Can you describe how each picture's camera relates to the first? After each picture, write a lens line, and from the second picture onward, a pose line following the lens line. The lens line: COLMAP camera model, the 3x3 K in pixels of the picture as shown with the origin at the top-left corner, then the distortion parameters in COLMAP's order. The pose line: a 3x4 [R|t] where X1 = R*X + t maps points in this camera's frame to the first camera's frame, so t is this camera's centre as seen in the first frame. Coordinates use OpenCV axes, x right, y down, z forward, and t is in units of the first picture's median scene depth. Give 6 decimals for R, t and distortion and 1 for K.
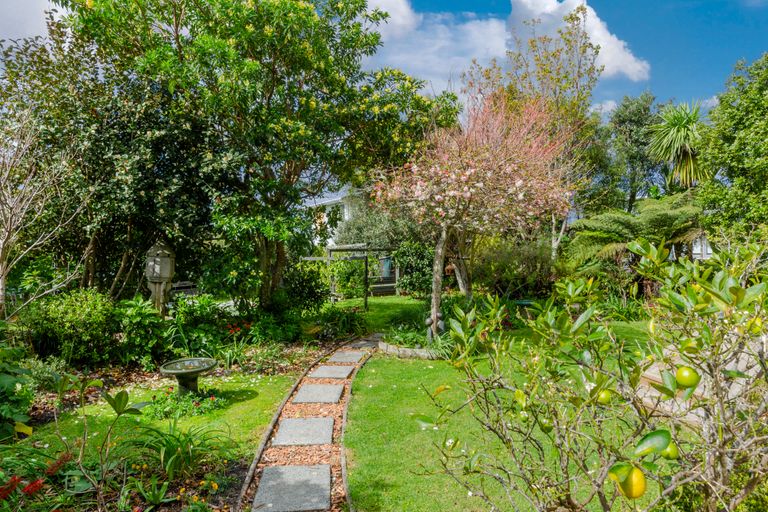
lens RADIAL K [[478.3, 0, 384.0], [0, 478.3, 256.0], [0, 0, 1]] dist [0.000452, 0.001627]
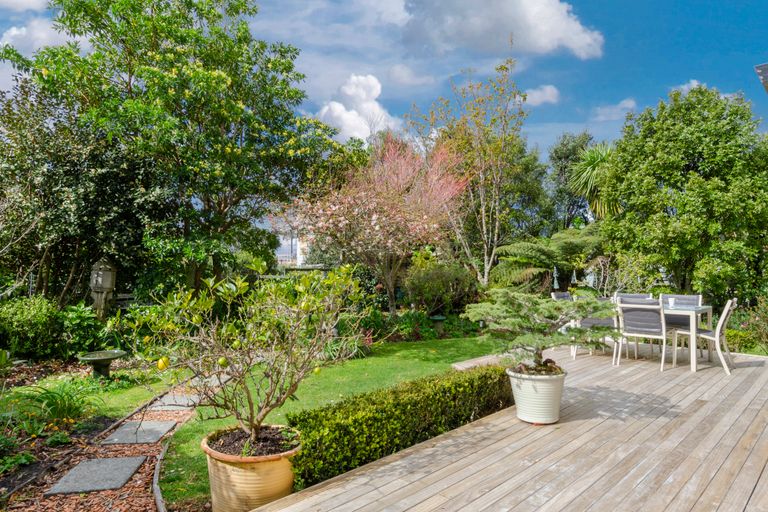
lens RADIAL K [[472.6, 0, 384.0], [0, 472.6, 256.0], [0, 0, 1]] dist [0.005033, 0.002002]
pose [[0.999801, 0.019743, 0.002776, 0.257107], [-0.019599, 0.998798, -0.044925, 0.004658], [-0.003660, 0.044861, 0.998987, -0.214489]]
